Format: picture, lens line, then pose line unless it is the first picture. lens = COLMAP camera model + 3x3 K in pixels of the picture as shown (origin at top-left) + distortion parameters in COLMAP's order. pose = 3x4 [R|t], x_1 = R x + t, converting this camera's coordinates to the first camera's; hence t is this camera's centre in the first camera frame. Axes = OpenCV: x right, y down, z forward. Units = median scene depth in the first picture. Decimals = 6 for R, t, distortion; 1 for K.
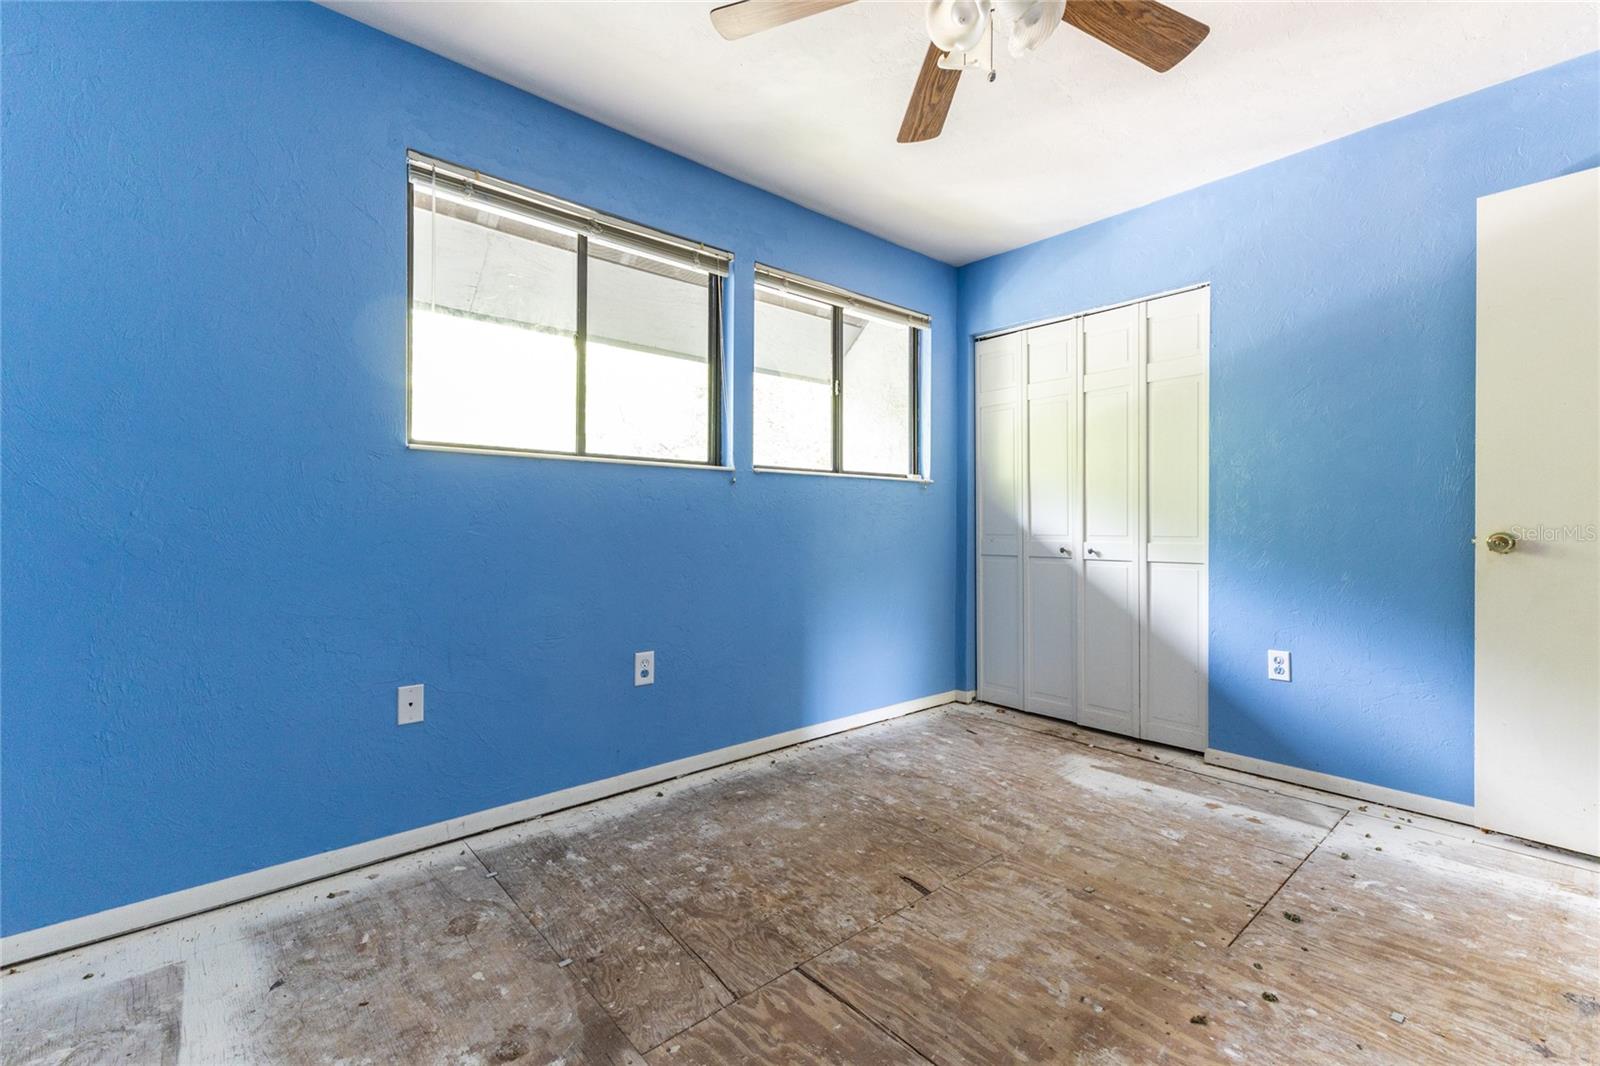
lens RADIAL K [[685.8, 0, 797.7], [0, 685.8, 512.7], [0, 0, 1]] dist [0.005808, -0.000307]
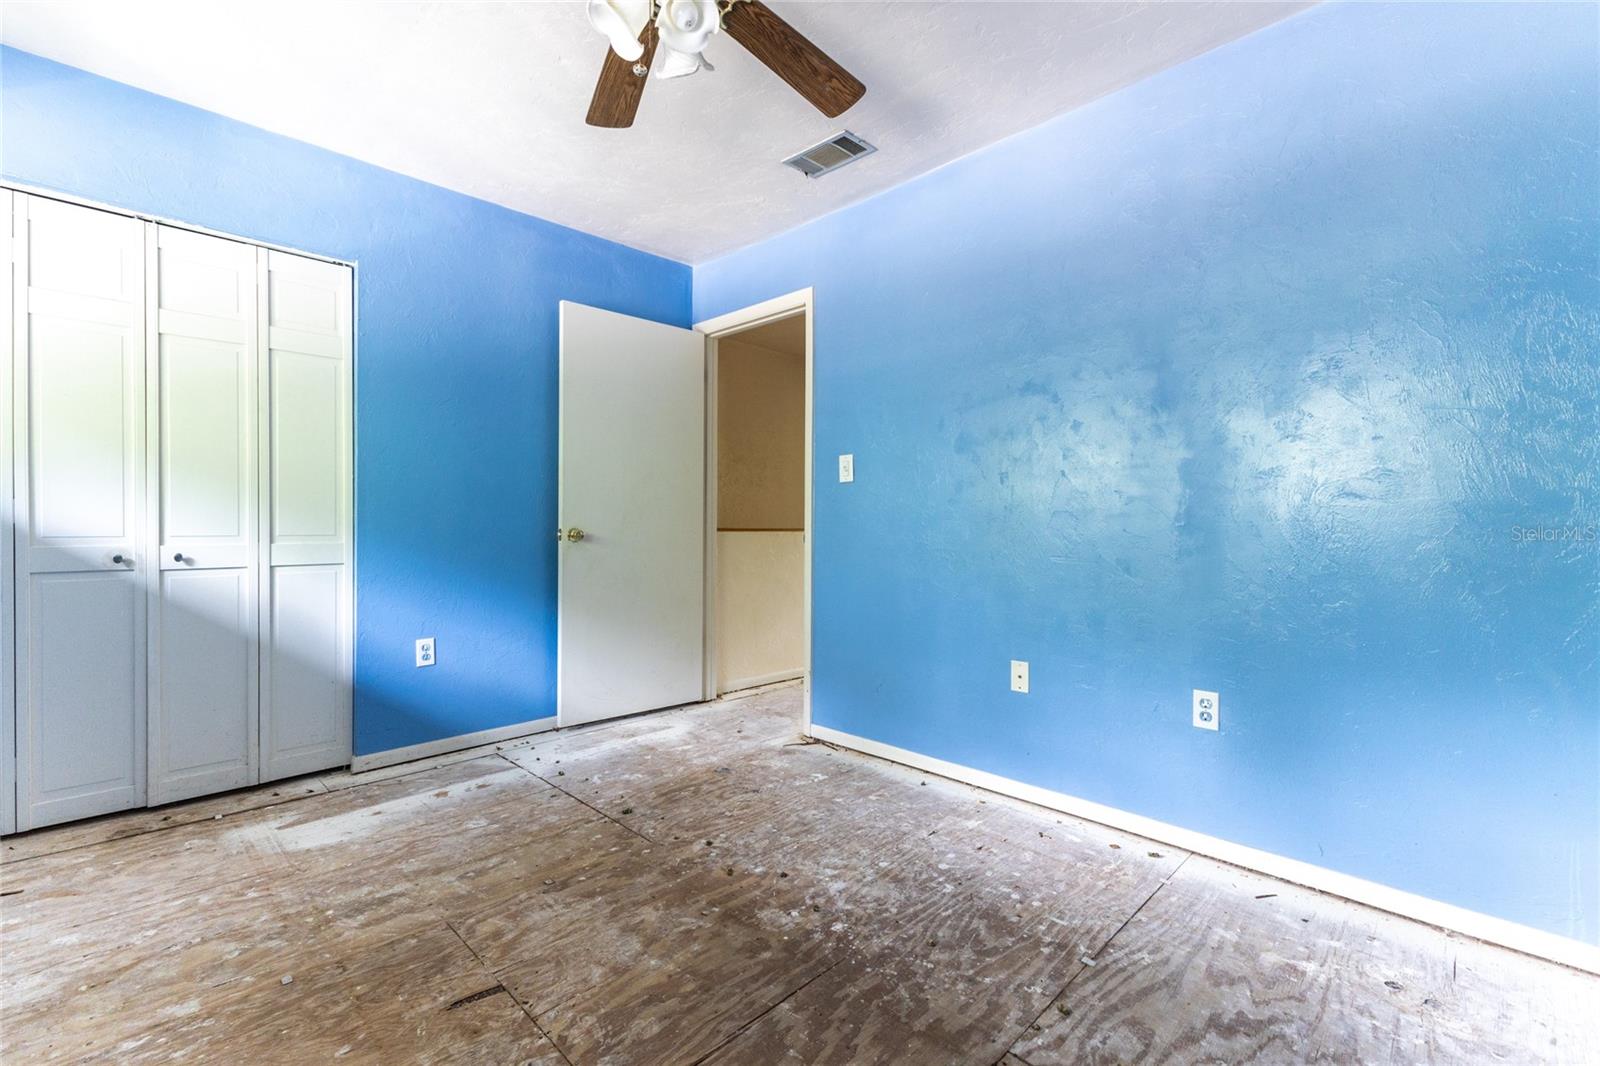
lens RADIAL K [[693.4, 0, 804.7], [0, 693.4, 522.7], [0, 0, 1]] dist [0.005956, -0.000430]
pose [[-0.082877, 0.001810, 0.996558, -0.550410], [-0.023520, 0.999716, -0.003772, 0.010071], [-0.996282, -0.023752, -0.082810, 0.626393]]
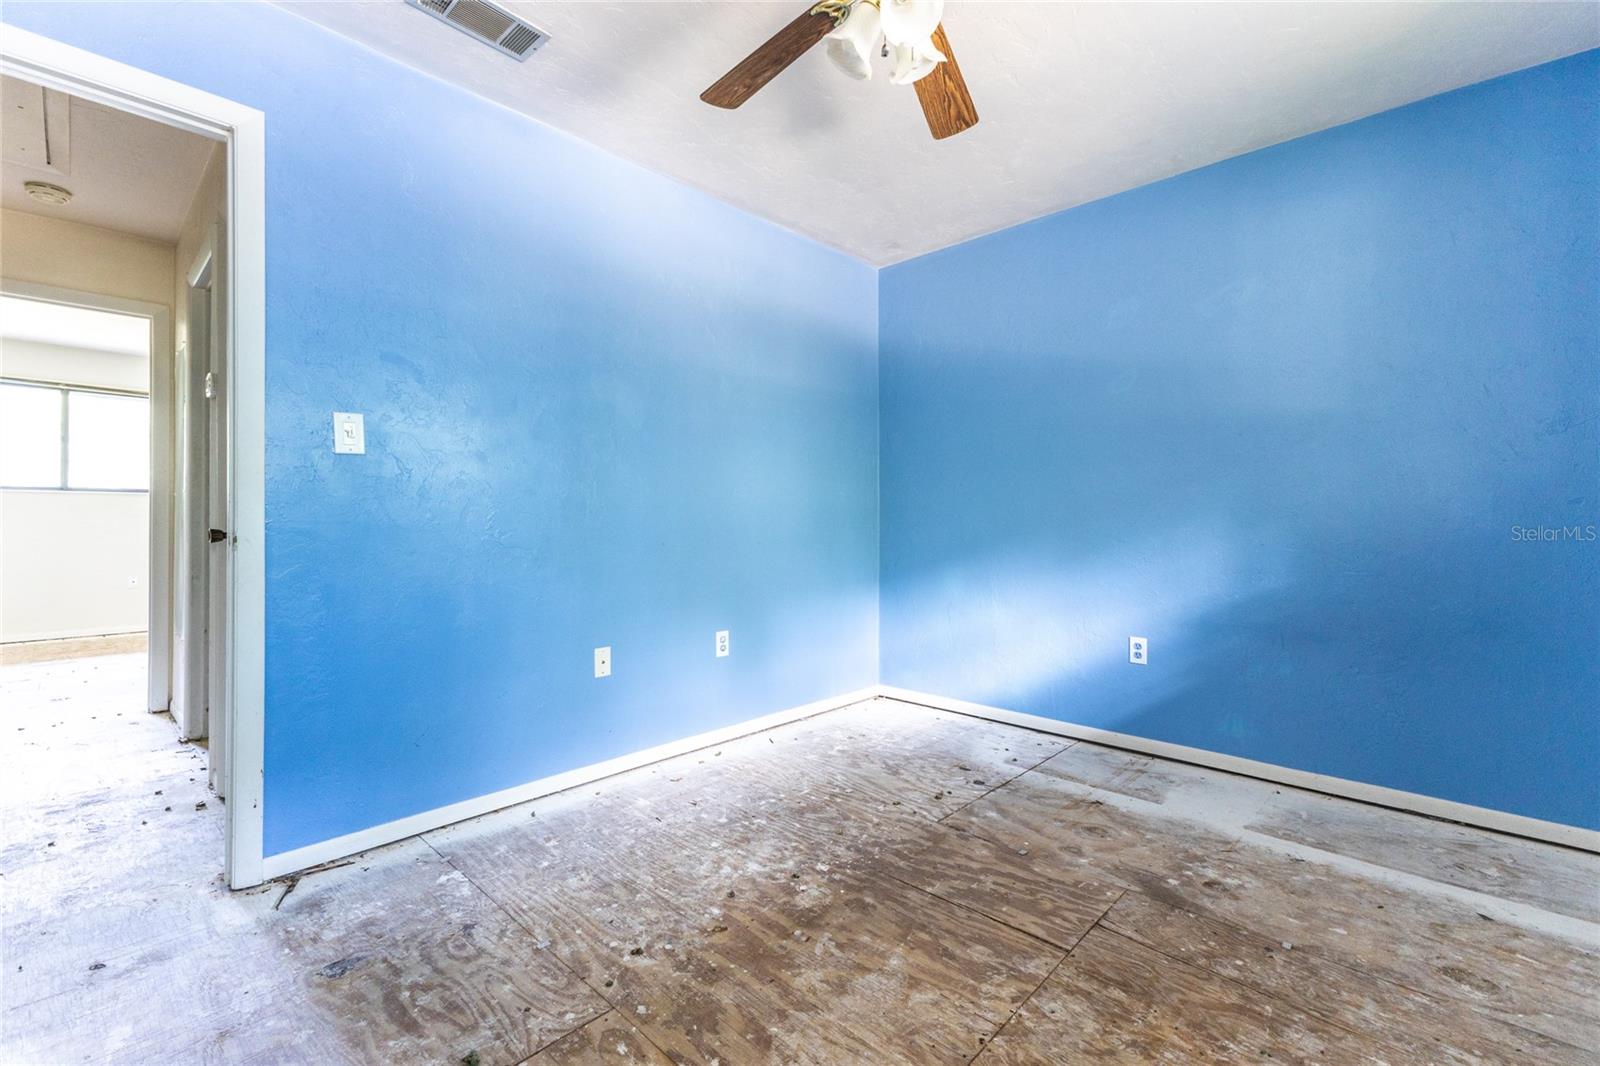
lens RADIAL K [[693.4, 0, 804.7], [0, 693.4, 522.7], [0, 0, 1]] dist [0.005956, -0.000430]
pose [[-0.994315, -0.005049, -0.106358, 0.361854], [-0.003577, 0.999895, -0.014027, 0.024400], [0.106418, -0.013567, -0.994229, 1.429655]]
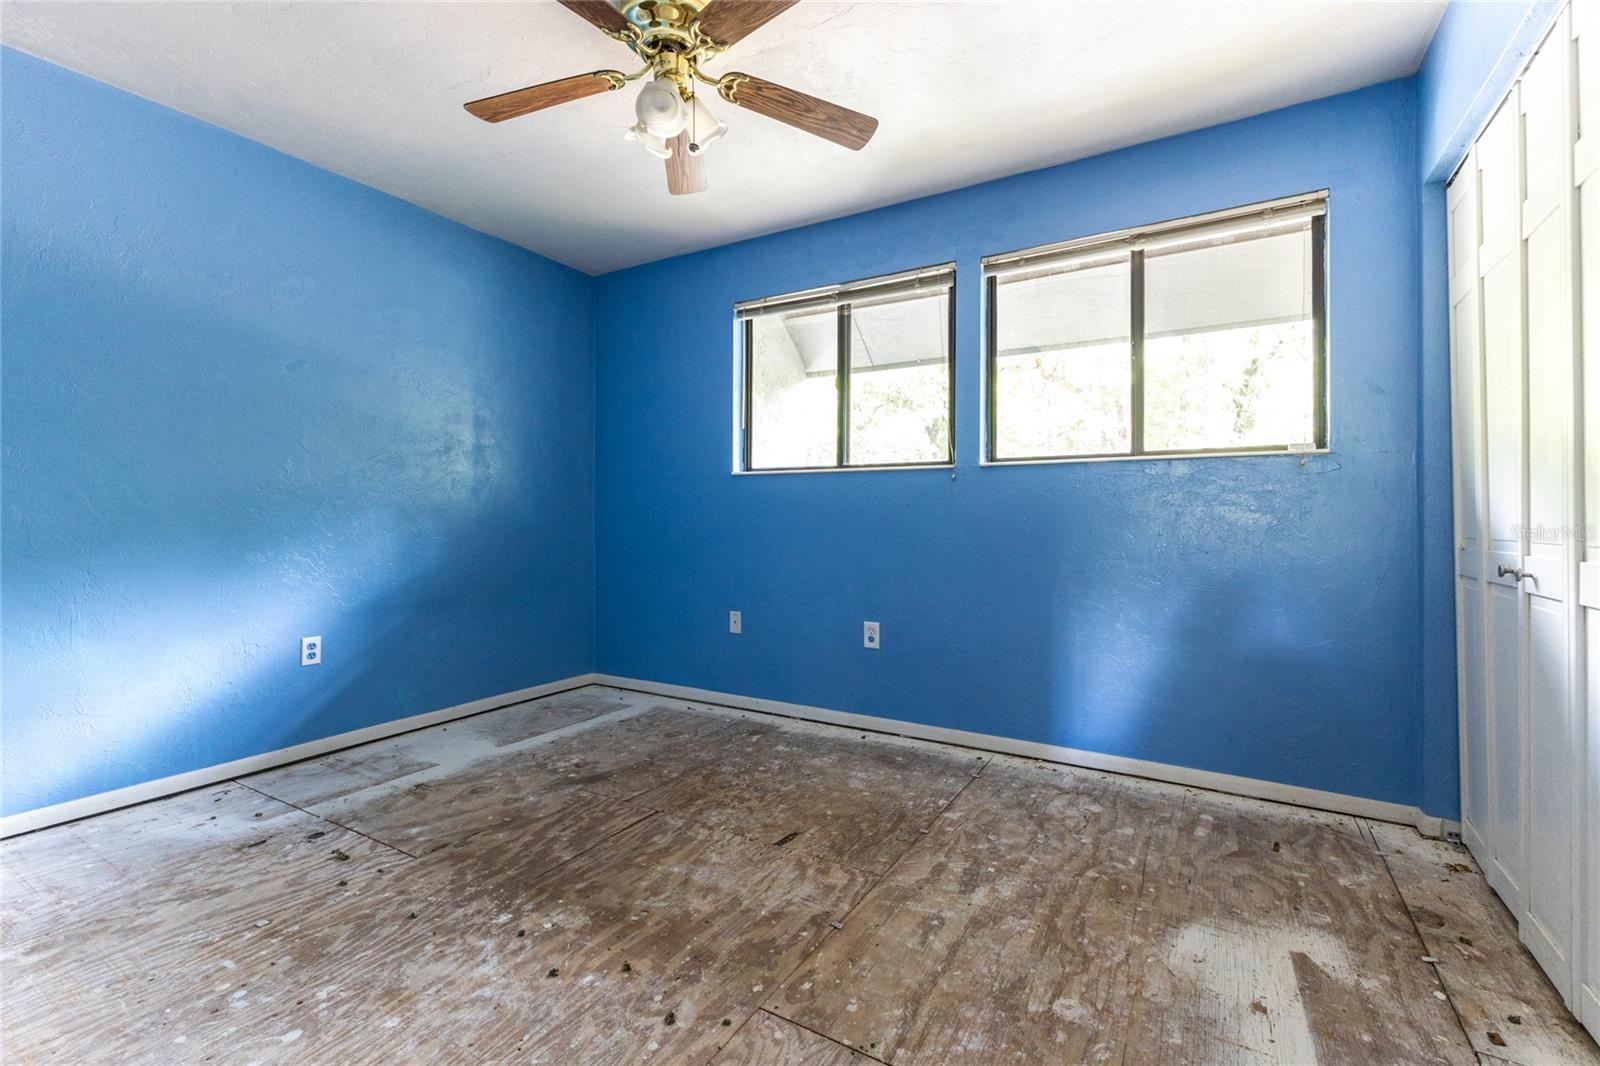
lens RADIAL K [[693.4, 0, 804.7], [0, 693.4, 522.7], [0, 0, 1]] dist [0.005956, -0.000430]
pose [[0.320864, 0.006284, -0.947104, 1.097351], [0.012999, 0.999855, 0.011038, 0.012194], [0.947036, -0.015854, 0.320736, 0.589454]]
